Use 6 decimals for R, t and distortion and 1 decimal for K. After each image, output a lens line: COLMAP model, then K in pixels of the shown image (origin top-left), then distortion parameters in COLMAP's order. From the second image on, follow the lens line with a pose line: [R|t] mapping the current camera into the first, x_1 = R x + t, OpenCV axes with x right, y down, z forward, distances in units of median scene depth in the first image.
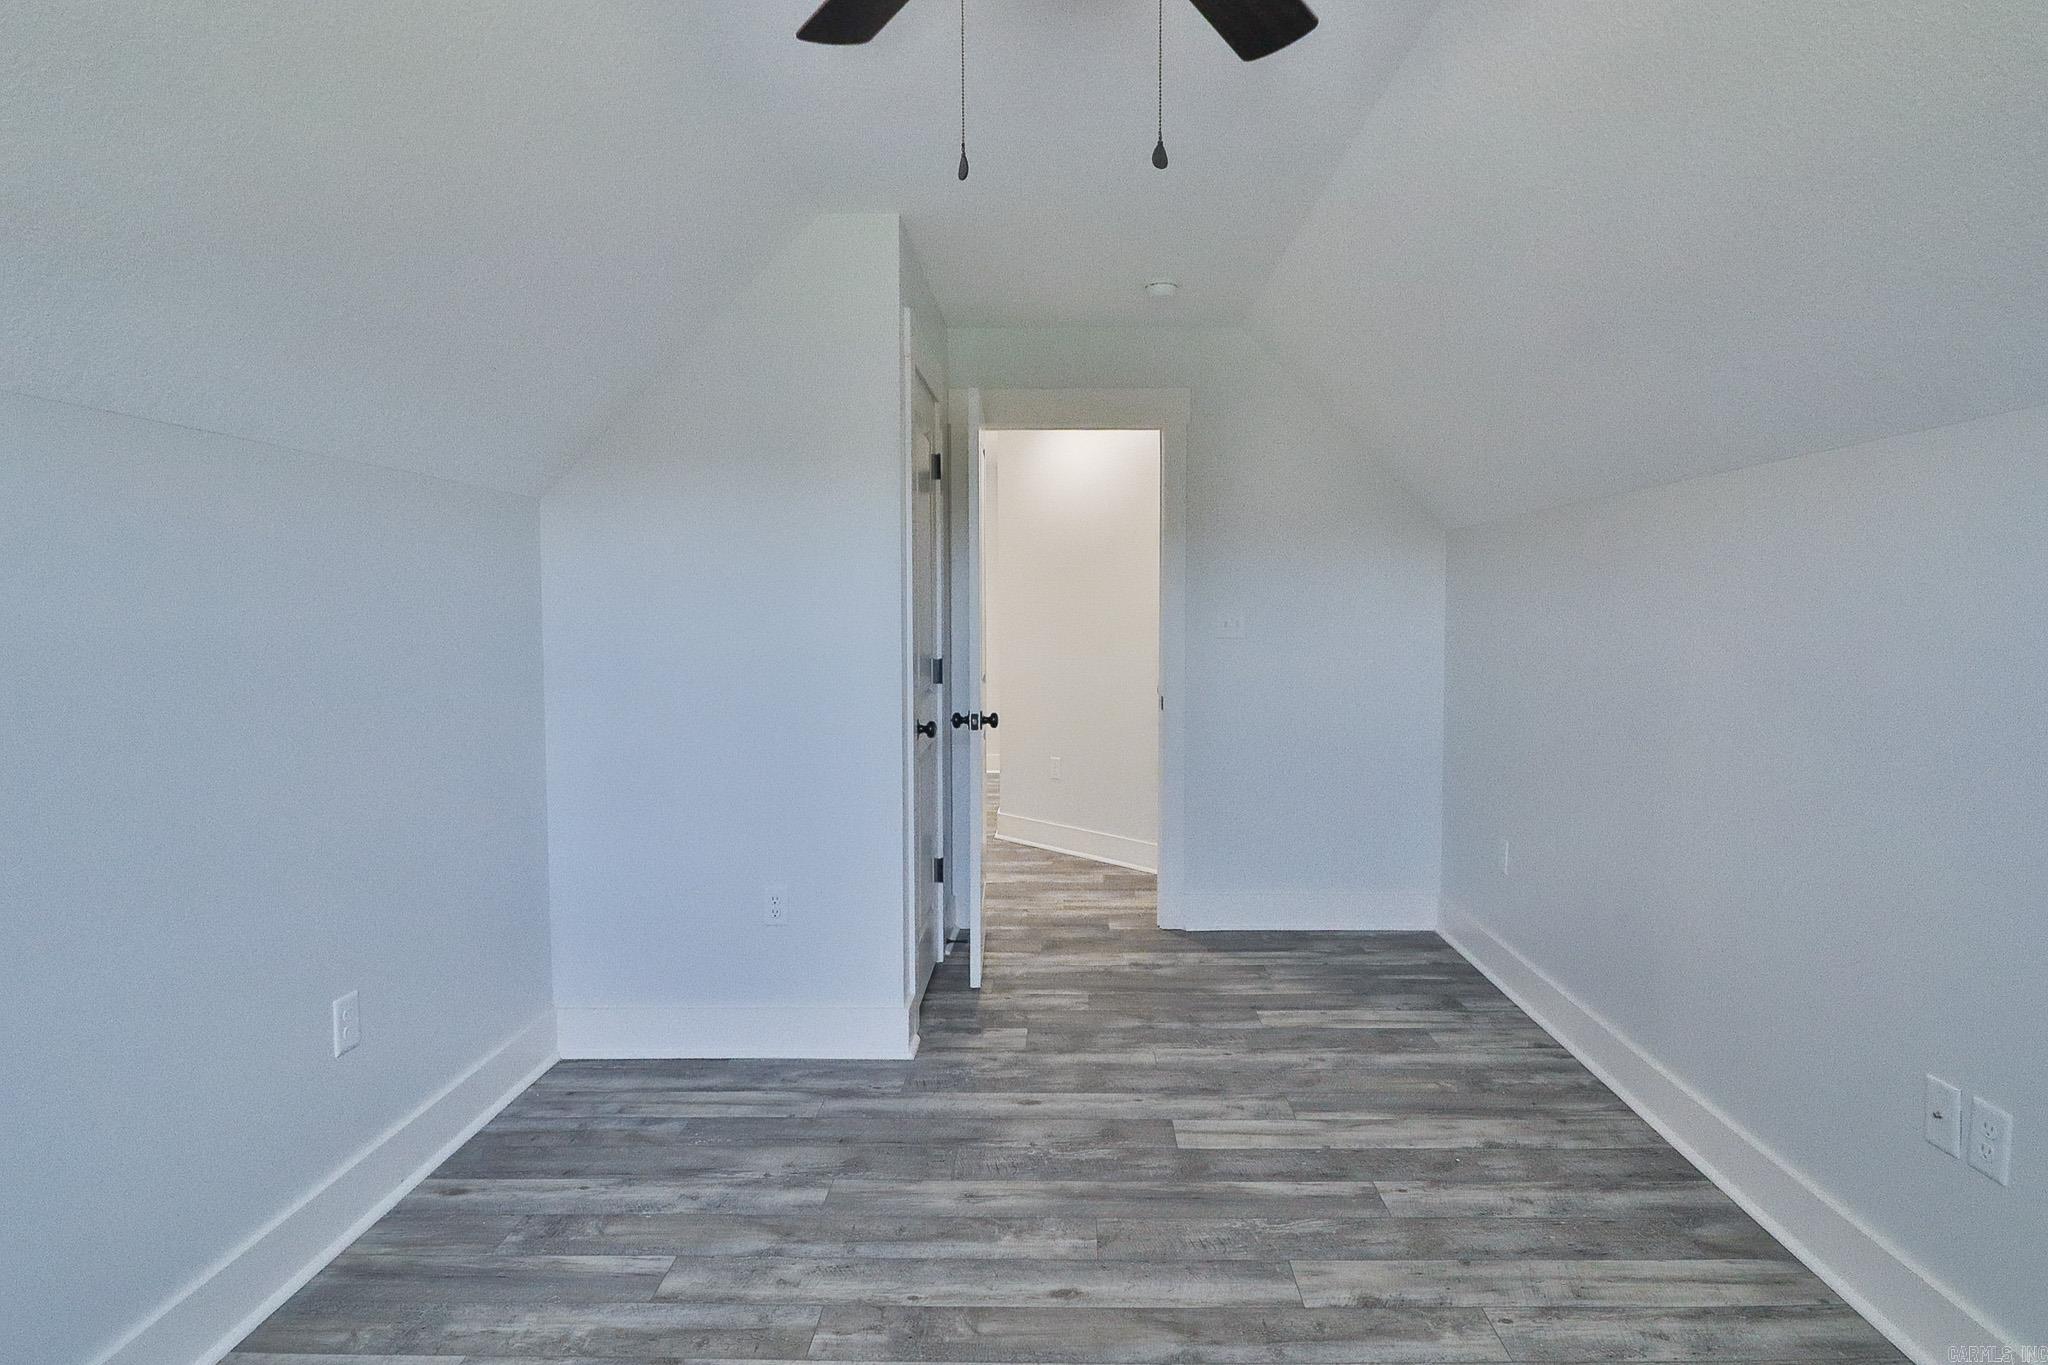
lens RADIAL K [[1131.0, 0, 1036.2], [0, 1131.0, 647.2], [0, 0, 1]] dist [0.004020, -0.018683]
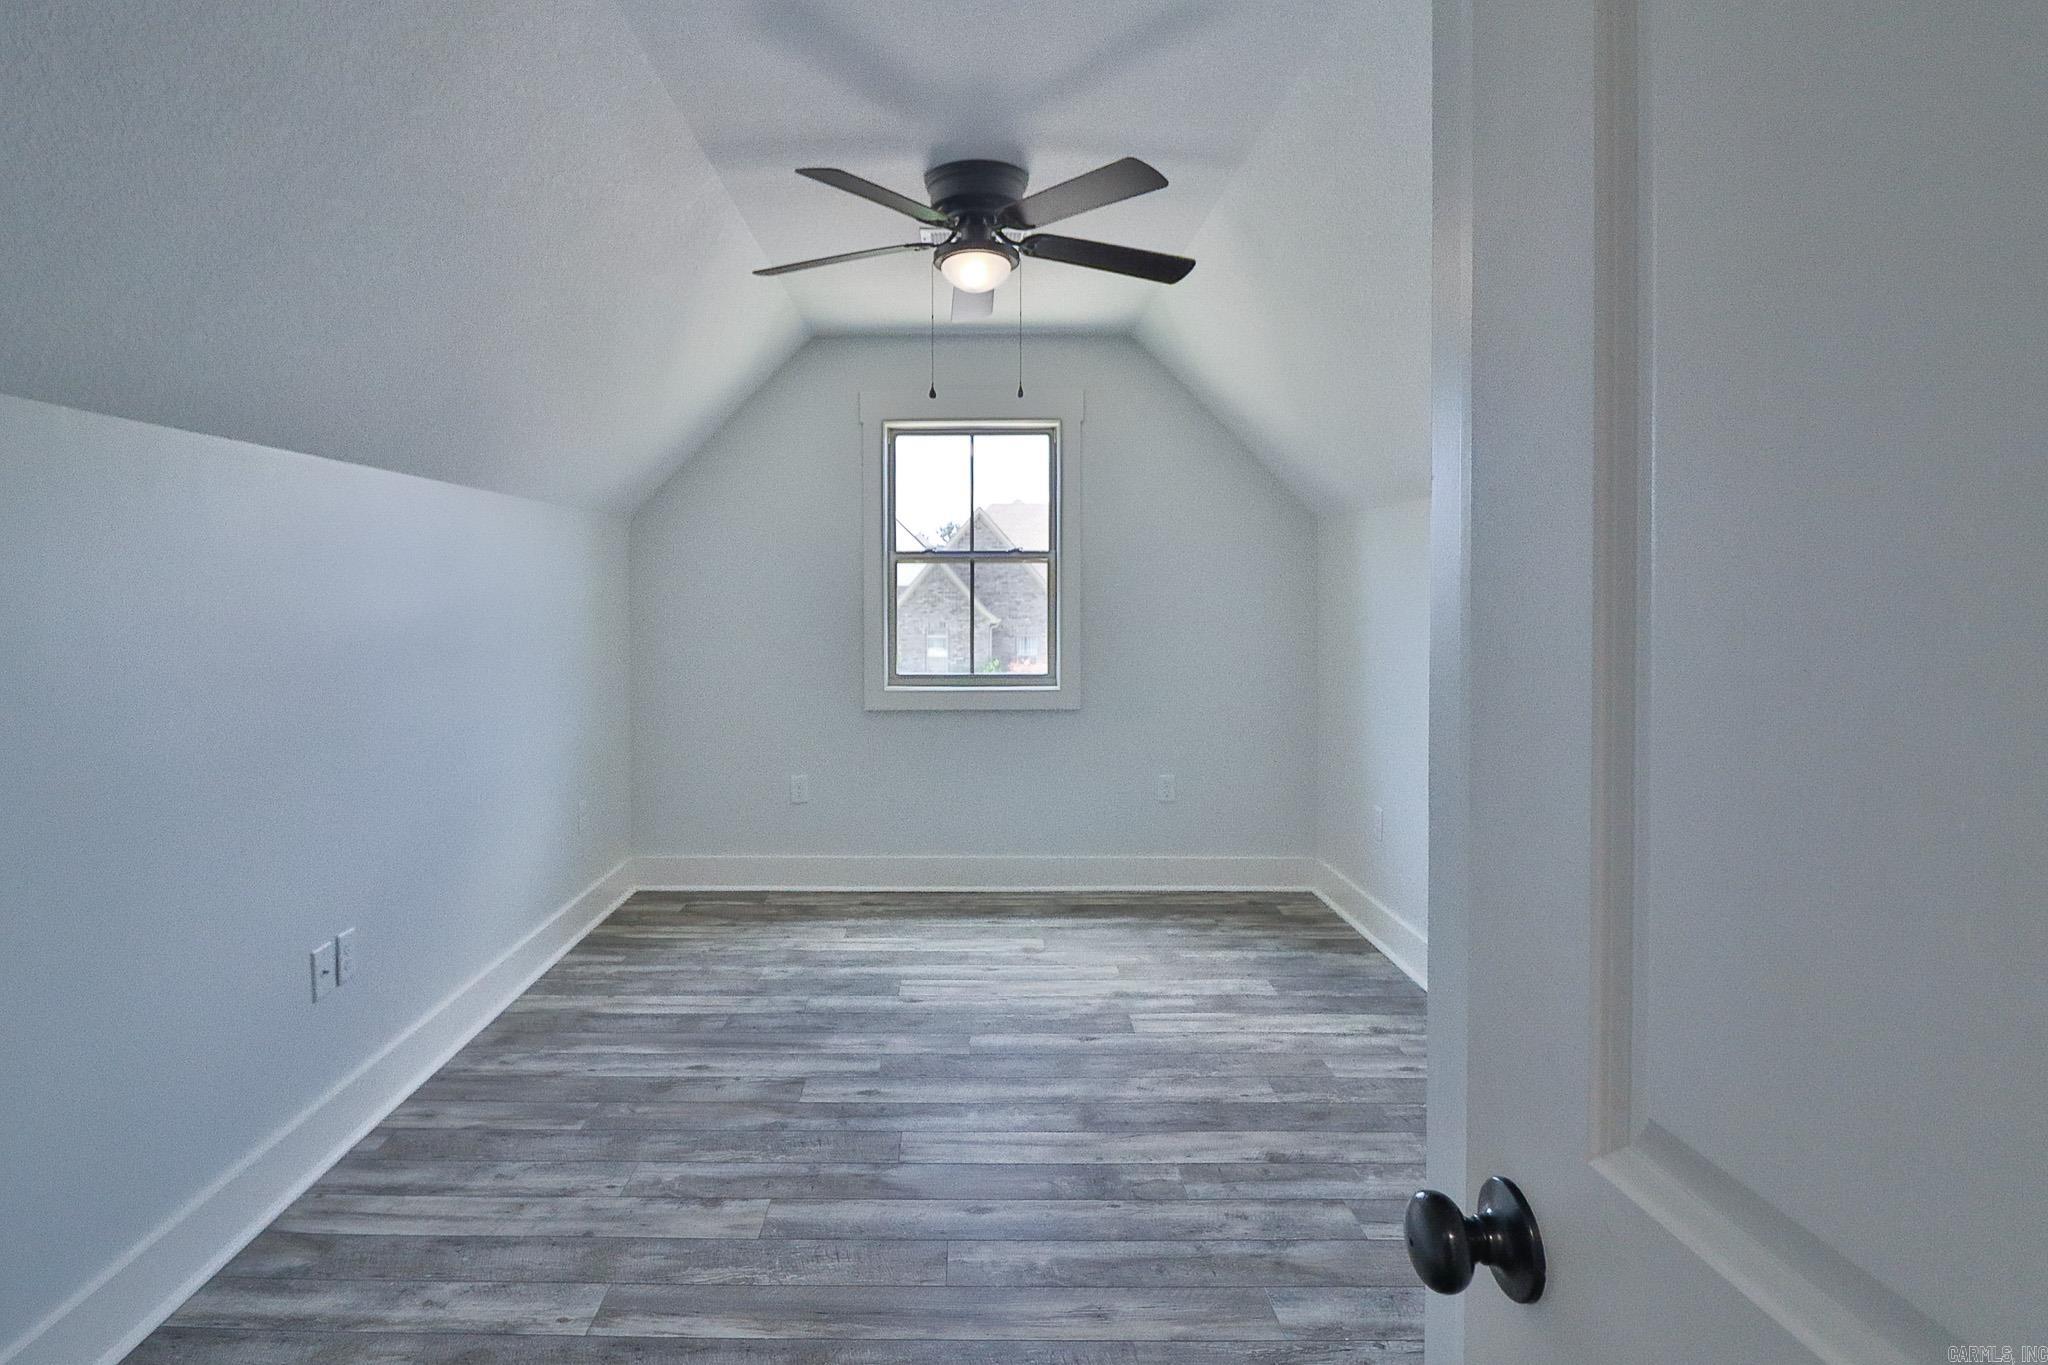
lens RADIAL K [[1131.0, 0, 1036.2], [0, 1131.0, 647.2], [0, 0, 1]] dist [0.004020, -0.018683]
pose [[-0.995779, 0.005578, -0.091614, 0.064486], [-0.002076, 0.996527, 0.083242, -0.066900], [0.091761, 0.083080, -0.992309, 1.927003]]
